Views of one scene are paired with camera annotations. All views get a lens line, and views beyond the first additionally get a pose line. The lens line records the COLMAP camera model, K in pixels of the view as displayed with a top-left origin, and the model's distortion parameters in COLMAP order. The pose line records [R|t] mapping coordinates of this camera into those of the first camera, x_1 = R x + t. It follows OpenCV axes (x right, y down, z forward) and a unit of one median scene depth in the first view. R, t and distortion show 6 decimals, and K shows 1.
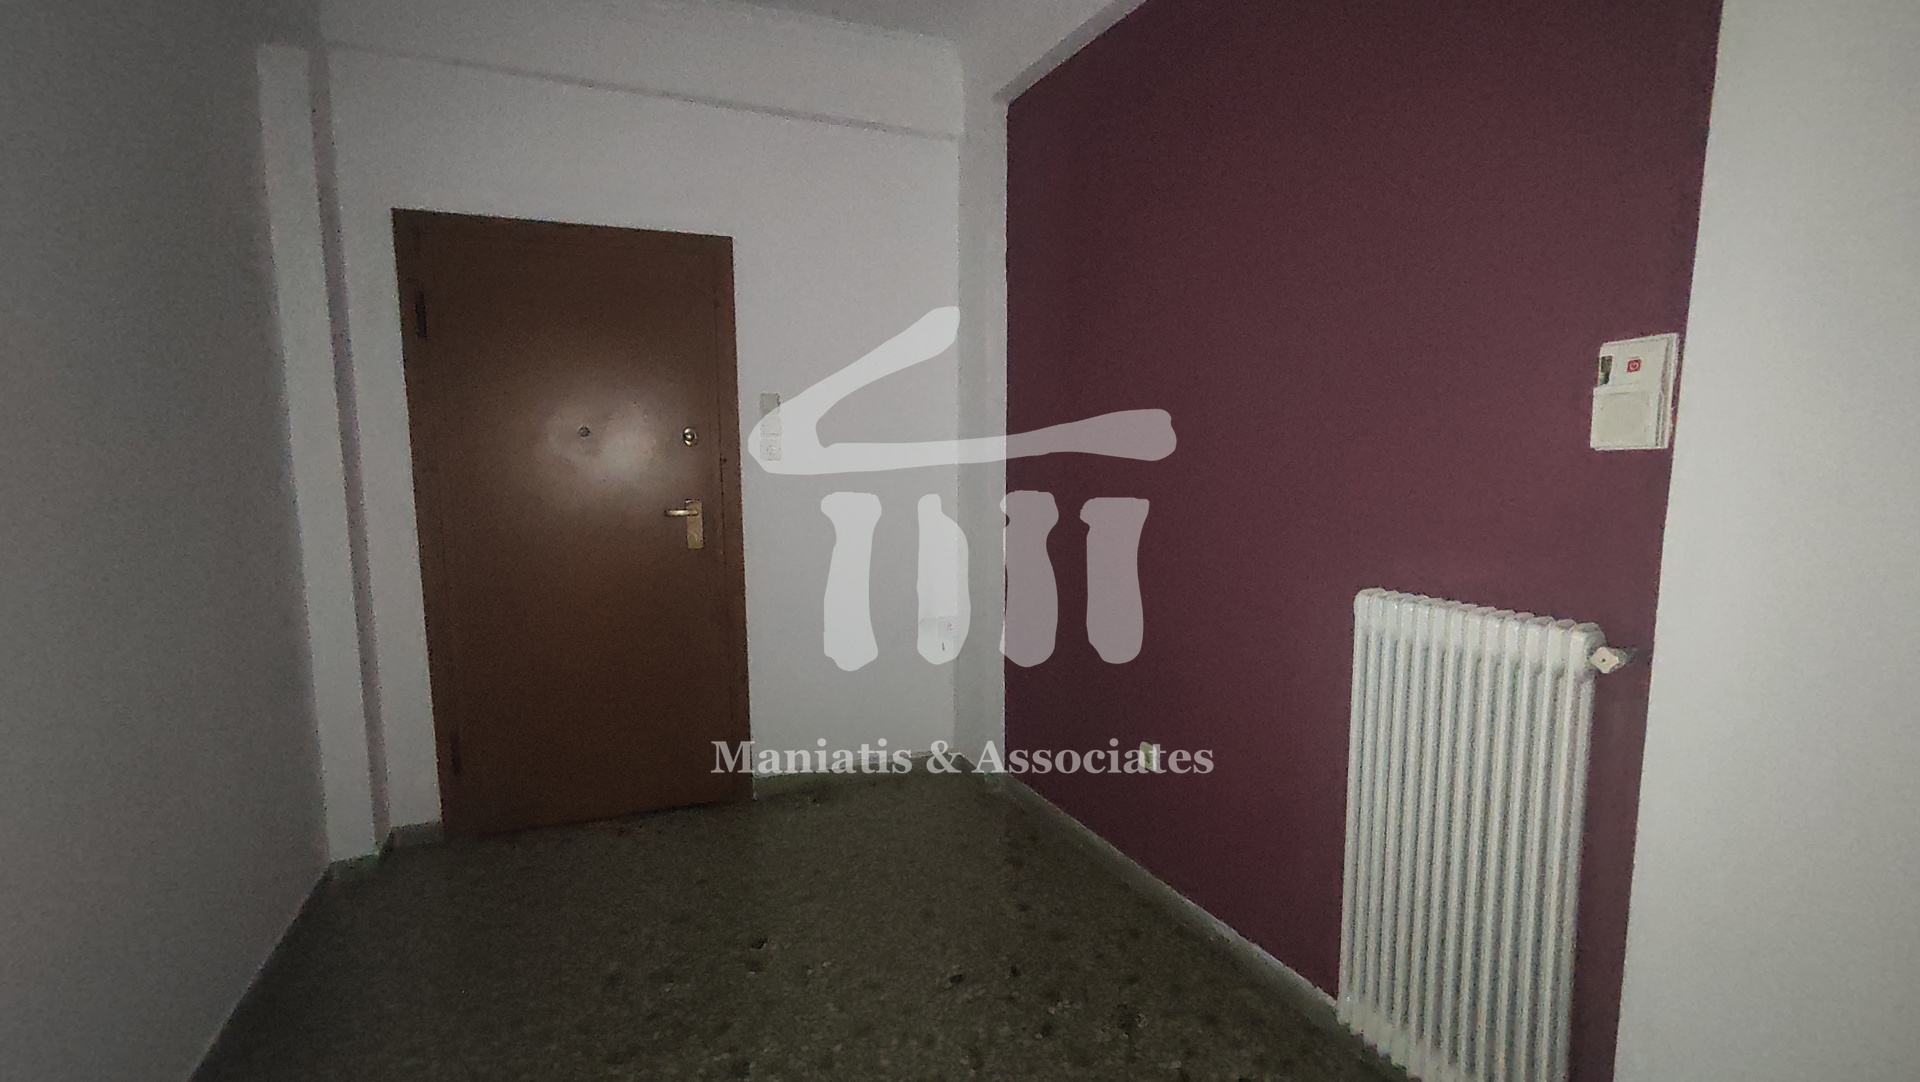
lens RADIAL K [[912.9, 0, 968.6], [0, 912.9, 564.7], [0, 0, 1]] dist [-0.000984, -0.000220]
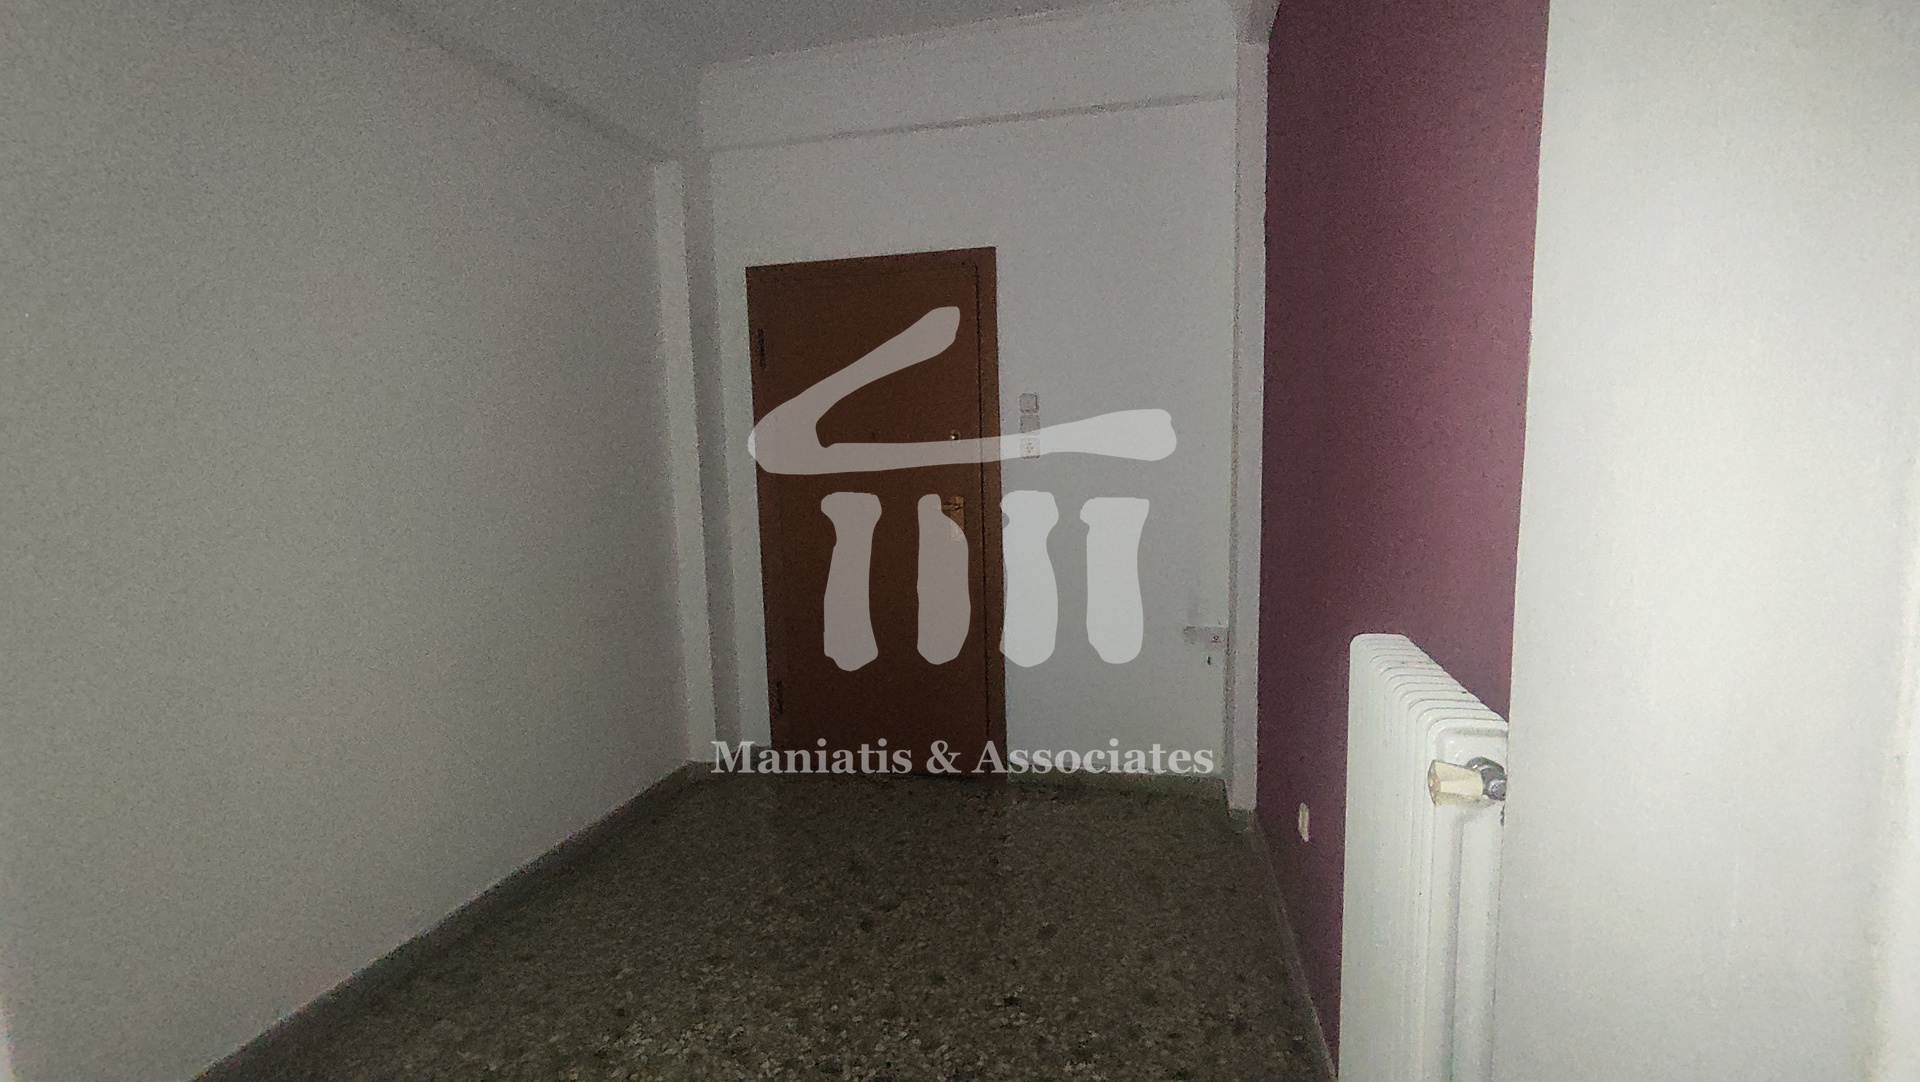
lens RADIAL K [[895.1, 0, 979.5], [0, 895.1, 561.1], [0, 0, 1]] dist [-0.000086, -0.000042]
pose [[0.796098, 0.053278, -0.602818, 0.413492], [-0.048034, 0.998537, 0.024816, -0.022607], [0.603258, 0.009200, 0.797493, 0.188074]]
